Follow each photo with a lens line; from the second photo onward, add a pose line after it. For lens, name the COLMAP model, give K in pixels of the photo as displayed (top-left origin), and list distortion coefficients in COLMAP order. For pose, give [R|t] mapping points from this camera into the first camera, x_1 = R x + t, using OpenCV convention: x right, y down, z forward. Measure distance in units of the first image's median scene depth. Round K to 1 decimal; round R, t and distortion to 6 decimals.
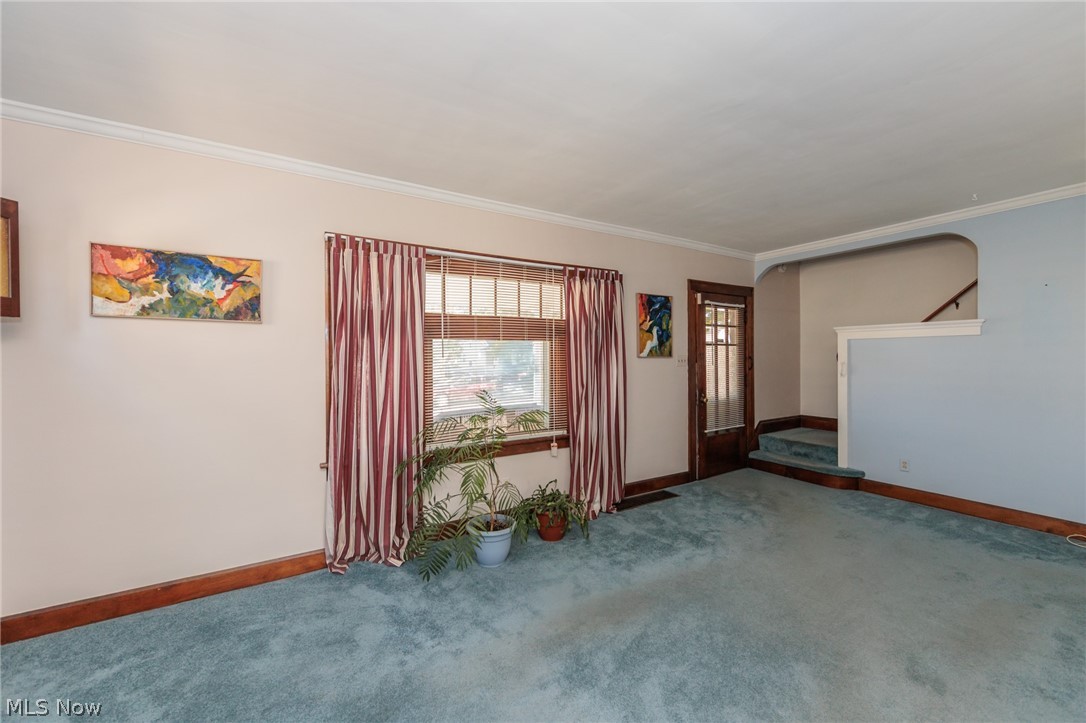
lens RADIAL K [[431.6, 0, 554.2], [0, 431.6, 359.0], [0, 0, 1]] dist [-0.002810, 0.000311]
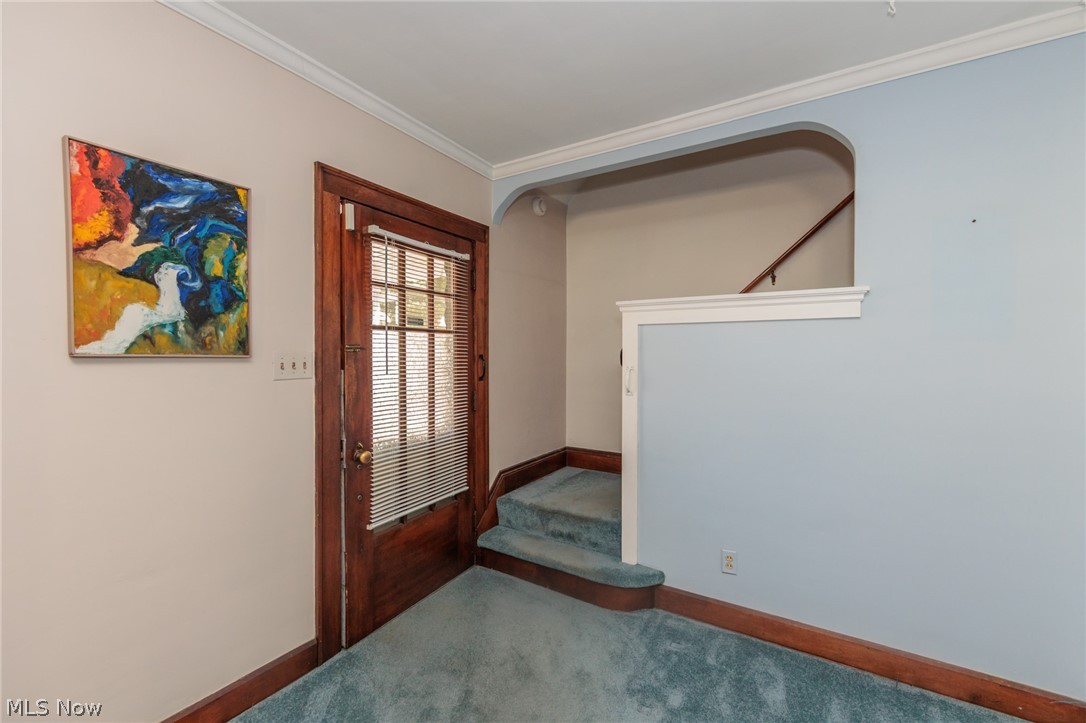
lens RADIAL K [[431.6, 0, 557.8], [0, 431.6, 360.0], [0, 0, 1]] dist [-0.002810, 0.000311]
pose [[0.889074, 0.001255, 0.457761, 0.321768], [-0.005684, 0.999949, 0.008298, -0.005206], [-0.457727, -0.009979, 0.889037, 0.528650]]
